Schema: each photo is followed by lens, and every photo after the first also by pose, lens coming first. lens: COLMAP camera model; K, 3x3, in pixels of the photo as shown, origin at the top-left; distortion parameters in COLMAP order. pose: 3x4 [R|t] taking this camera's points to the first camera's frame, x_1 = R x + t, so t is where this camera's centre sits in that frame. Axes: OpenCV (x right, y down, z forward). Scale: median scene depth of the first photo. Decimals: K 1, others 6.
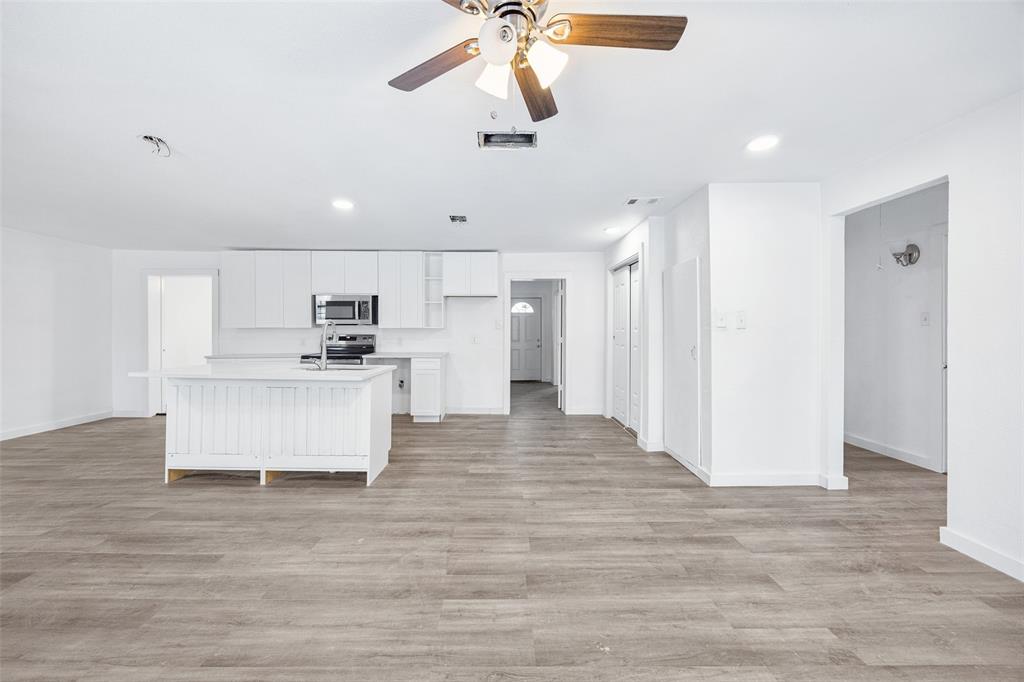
lens RADIAL K [[405.0, 0, 499.7], [0, 405.0, 325.1], [0, 0, 1]] dist [0.004778, -0.001447]
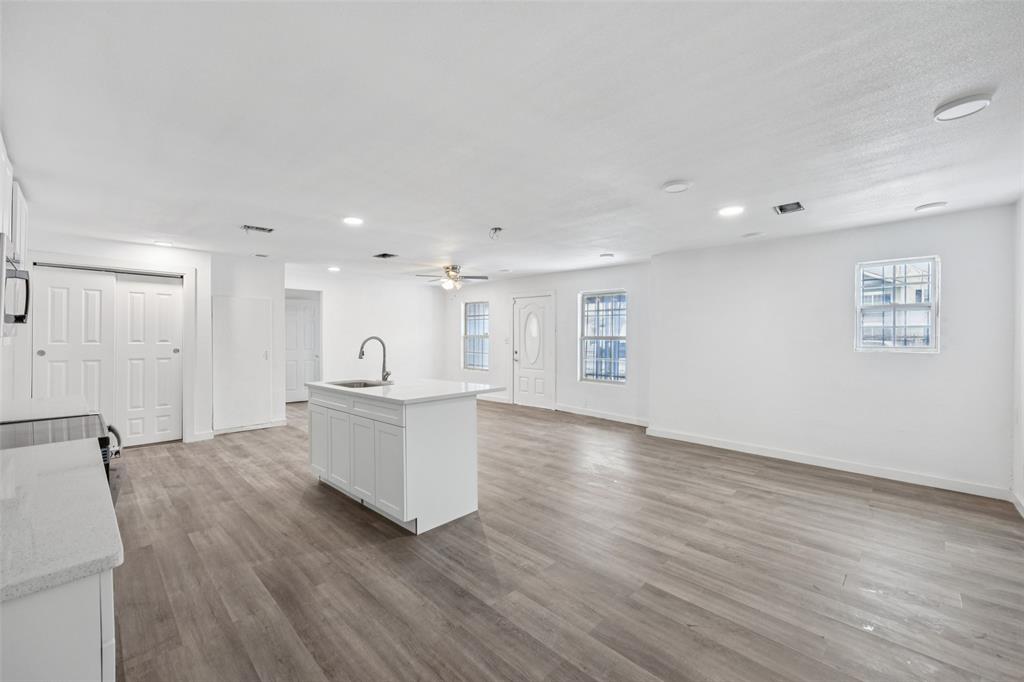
lens RADIAL K [[405.0, 0, 505.4], [0, 405.0, 352.5], [0, 0, 1]] dist [0.004778, -0.001447]
pose [[-0.709322, -0.027839, 0.704335, -1.638328], [-0.008850, 0.999493, 0.030592, -0.001770], [-0.704829, 0.015466, -0.709208, 1.754917]]
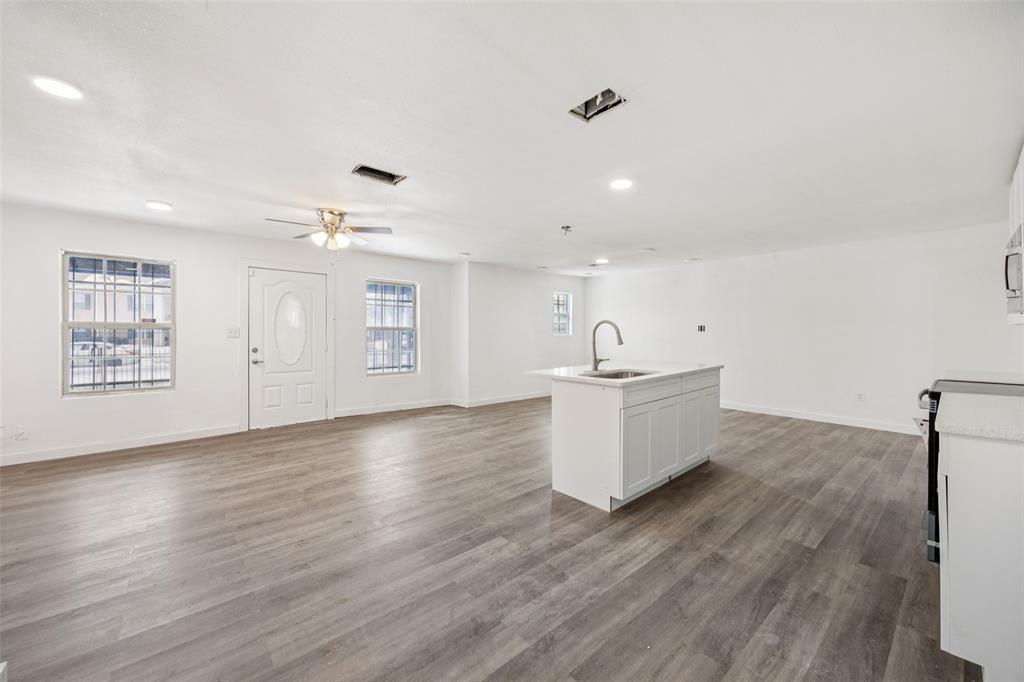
lens RADIAL K [[405.0, 0, 497.5], [0, 405.0, 340.0], [0, 0, 1]] dist [0.004778, -0.001447]
pose [[-0.766951, 0.012488, -0.641584, 0.436813], [0.011105, 0.999919, 0.006187, 0.033762], [0.641610, -0.002379, -0.767028, 1.821281]]
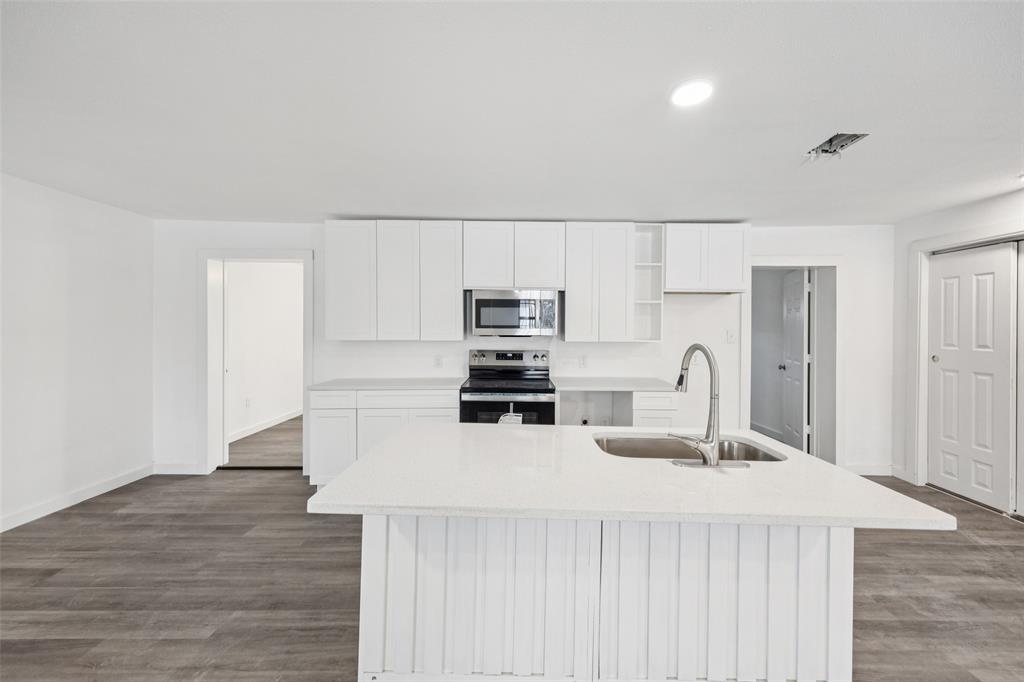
lens RADIAL K [[405.0, 0, 514.6], [0, 405.0, 341.1], [0, 0, 1]] dist [0.004778, -0.001447]
pose [[0.999990, 0.003754, 0.002393, -0.721840], [-0.003818, 0.999623, 0.027178, -0.020058], [-0.002291, -0.027187, 0.999628, 0.669404]]
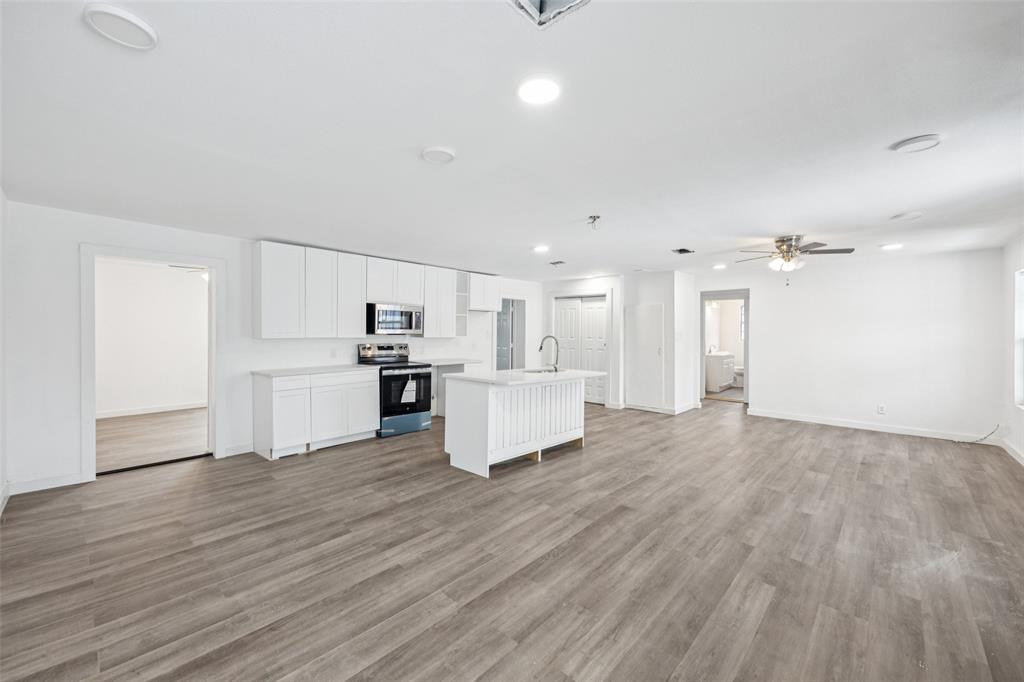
lens RADIAL K [[405.0, 0, 510.8], [0, 405.0, 340.8], [0, 0, 1]] dist [0.004778, -0.001447]
pose [[0.683566, -0.009752, 0.729824, -1.733904], [-0.011909, 0.999629, 0.024511, -0.024460], [-0.729792, -0.025447, 0.683196, 0.202099]]
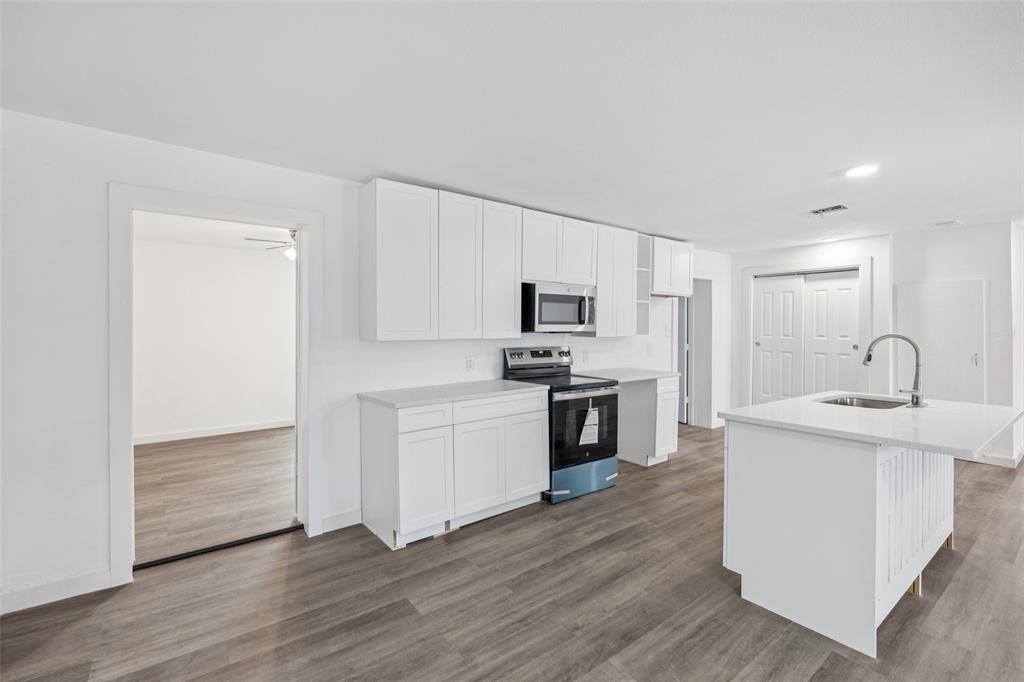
lens RADIAL K [[450.3, 0, 509.5], [0, 450.3, 333.4], [0, 0, 1]] dist [-0.010479, 0.000443]
pose [[0.800729, -0.005491, 0.599002, -1.633290], [-0.004651, 0.999871, 0.015382, -0.018658], [-0.599009, -0.015103, 0.800600, 0.911573]]
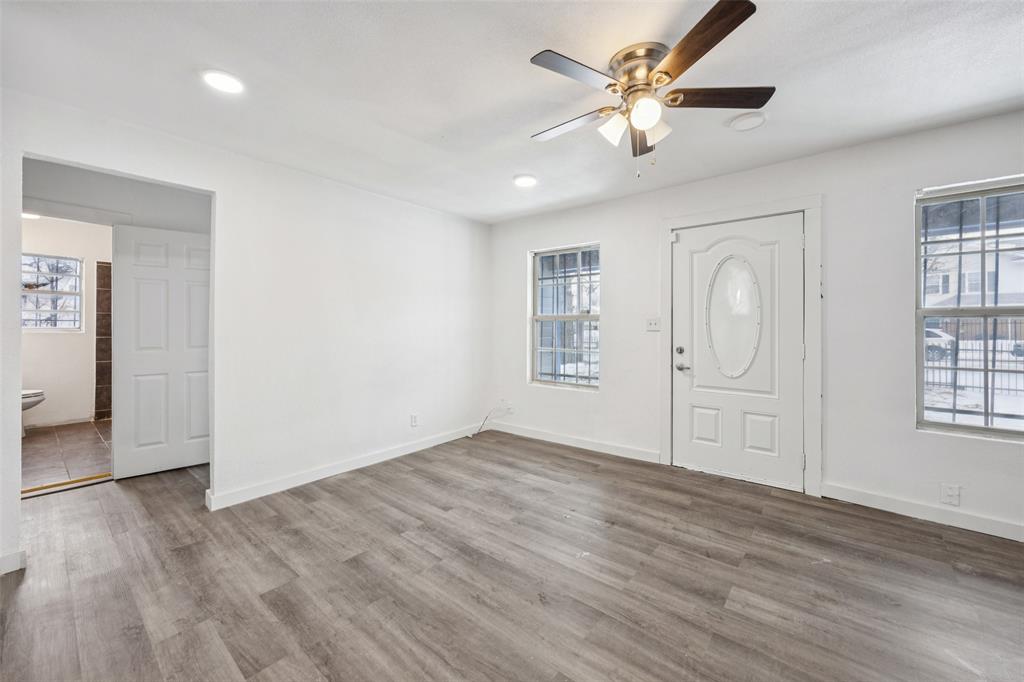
lens RADIAL K [[405.0, 0, 515.6], [0, 405.0, 320.8], [0, 0, 1]] dist [0.004778, -0.001447]
pose [[-0.779429, 0.010148, 0.626408, -0.228118], [-0.004635, 0.999748, -0.021963, 0.018559], [-0.626473, -0.020022, -0.779186, 1.068356]]
